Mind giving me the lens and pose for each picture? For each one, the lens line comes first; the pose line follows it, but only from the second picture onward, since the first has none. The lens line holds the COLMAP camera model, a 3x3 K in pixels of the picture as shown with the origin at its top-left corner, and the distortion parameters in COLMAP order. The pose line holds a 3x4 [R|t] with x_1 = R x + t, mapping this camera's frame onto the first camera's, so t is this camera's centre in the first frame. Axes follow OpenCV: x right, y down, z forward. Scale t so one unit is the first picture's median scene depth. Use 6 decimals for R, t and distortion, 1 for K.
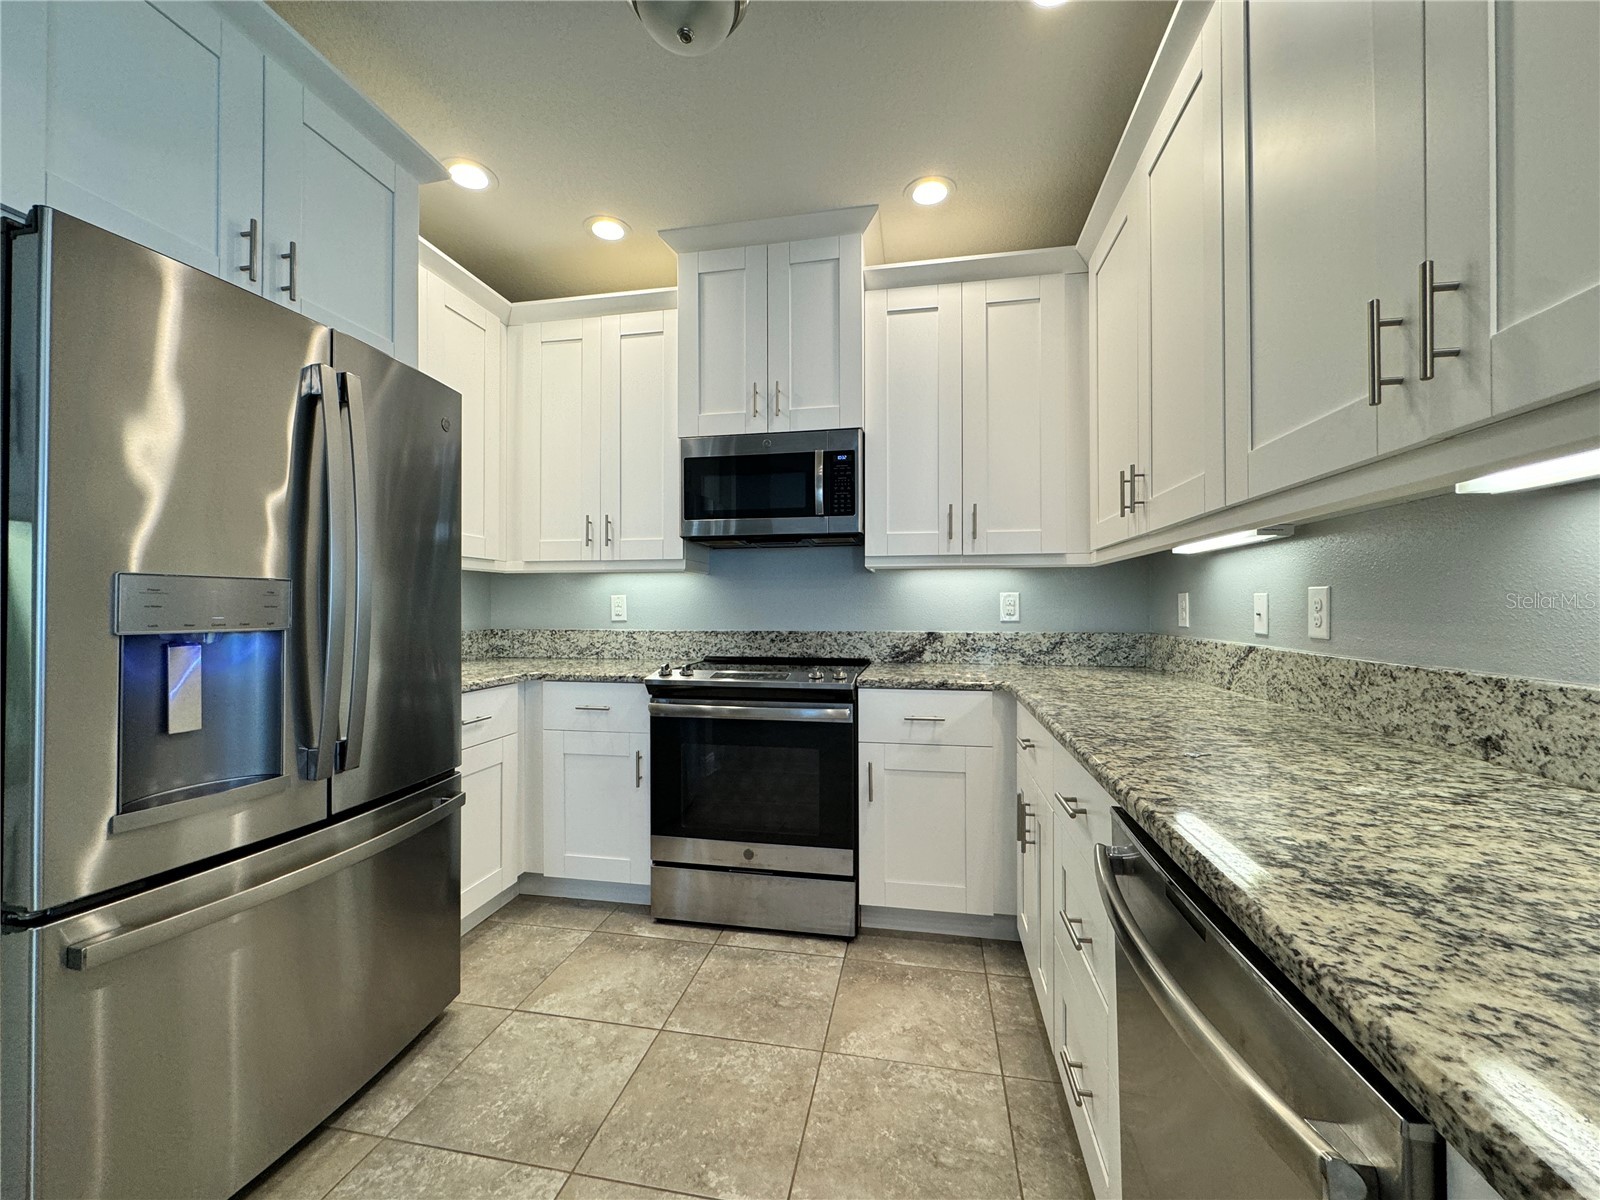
lens RADIAL K [[632.4, 0, 811.4], [0, 632.4, 602.7], [0, 0, 1]] dist [-0.001899, 0.000178]
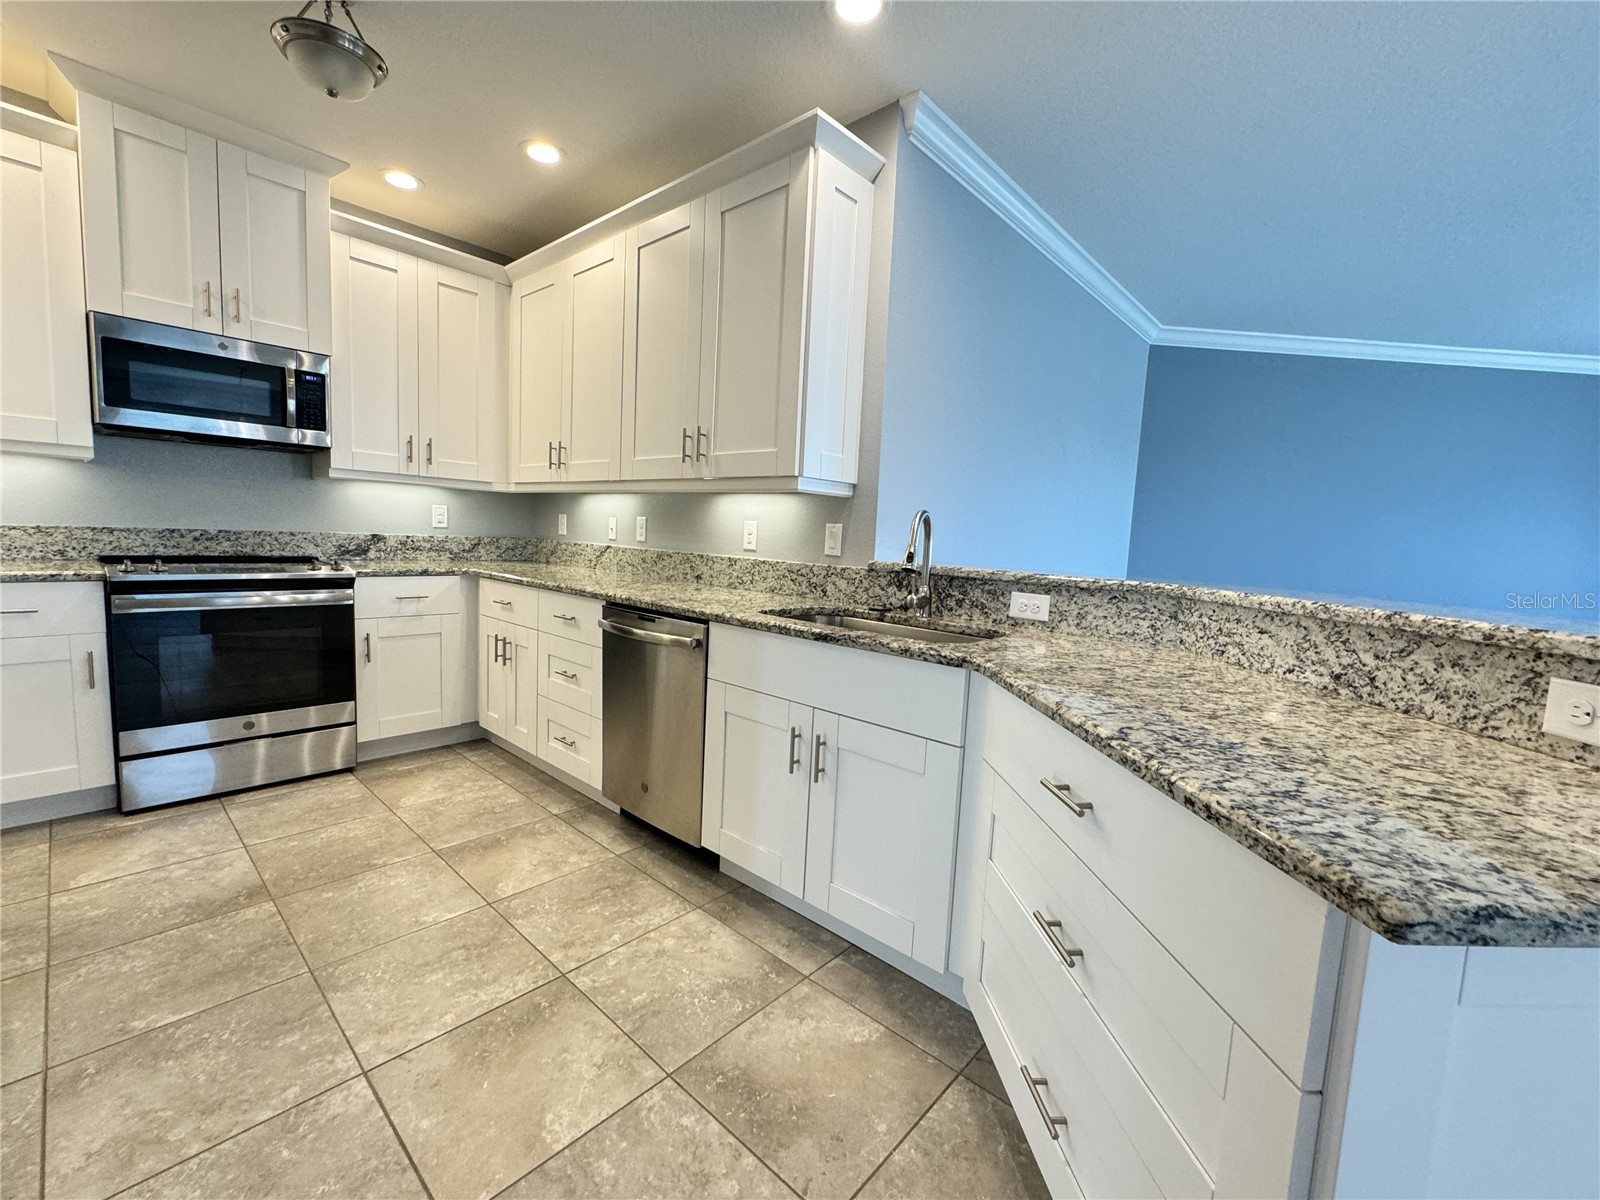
lens RADIAL K [[649.5, 0, 783.6], [0, 649.5, 600.1], [0, 0, 1]] dist [-0.003723, -0.000164]
pose [[0.533774, -0.061017, 0.843423, -0.522196], [-0.055108, 0.992763, 0.106697, -0.004662], [-0.843830, -0.103431, 0.526549, -0.384012]]
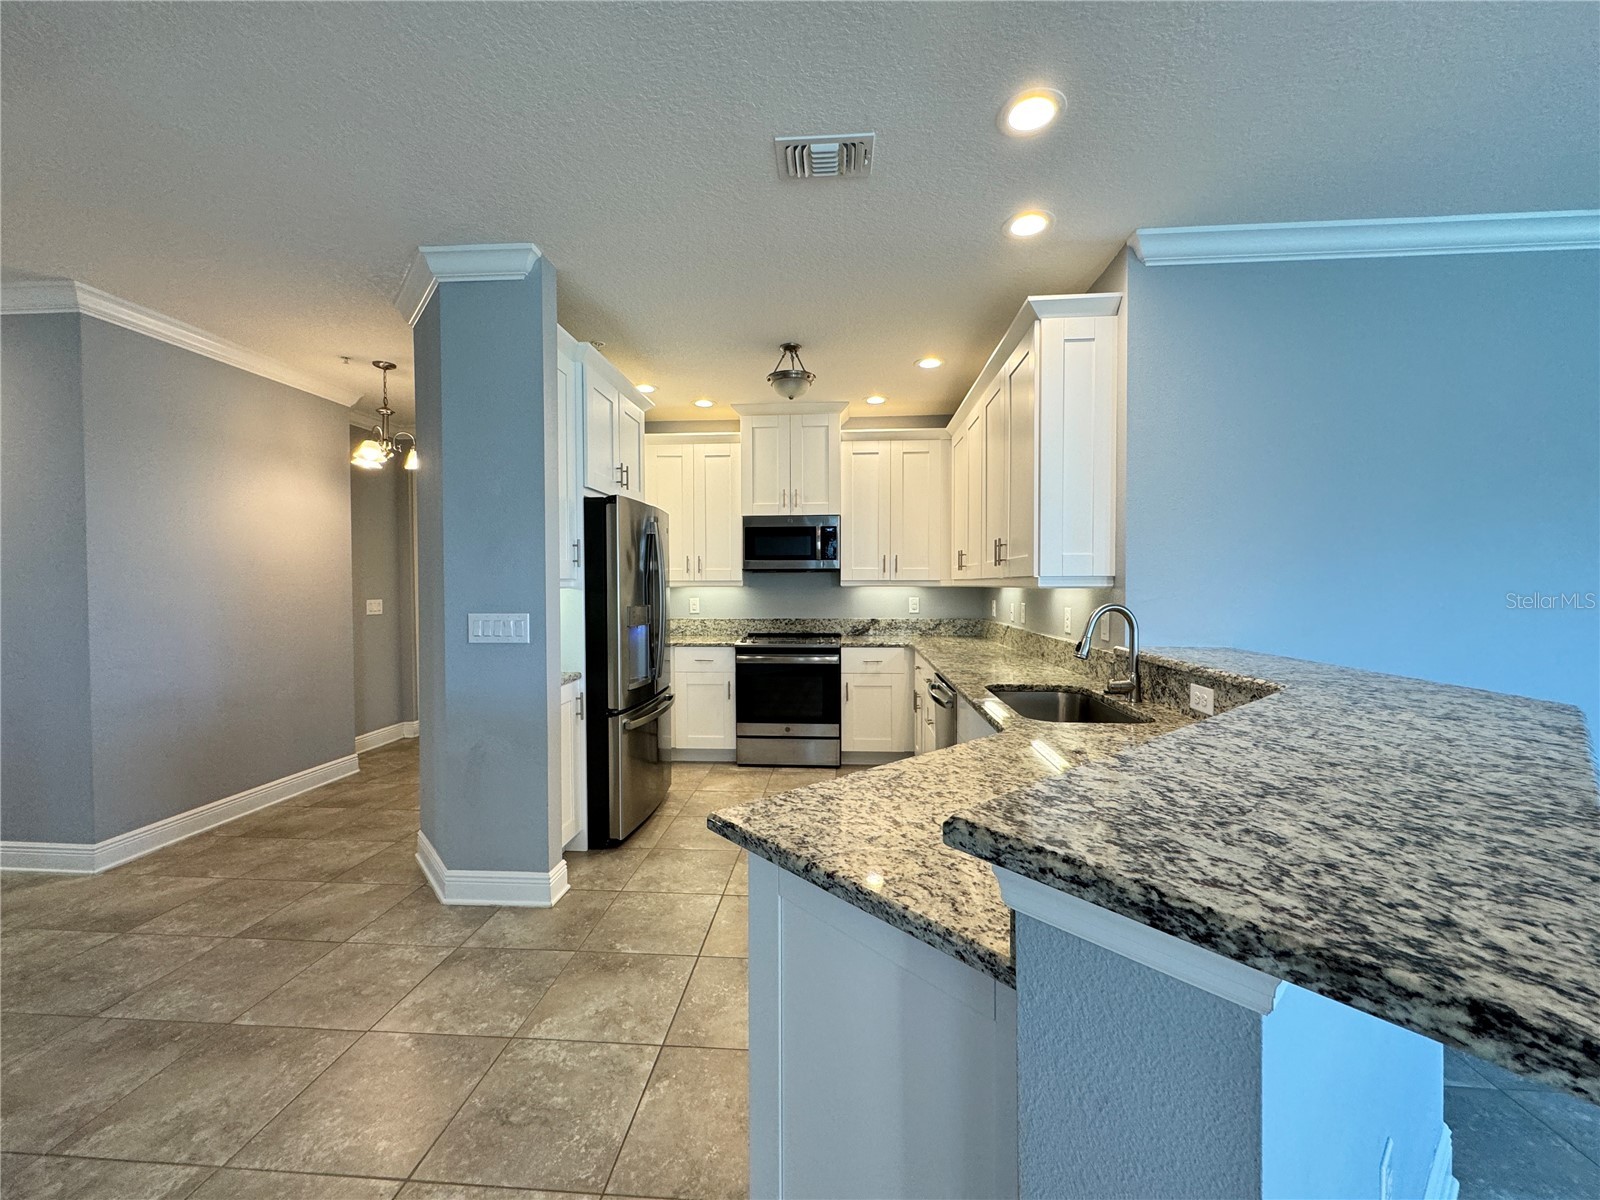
lens RADIAL K [[615.6, 0, 816.8], [0, 615.6, 607.6], [0, 0, 1]] dist [-0.000638, -0.000026]
pose [[0.991945, -0.005598, 0.126543, -0.239076], [0.000401, 0.999157, 0.041057, -0.071250], [-0.126666, -0.040676, 0.991111, -0.903719]]
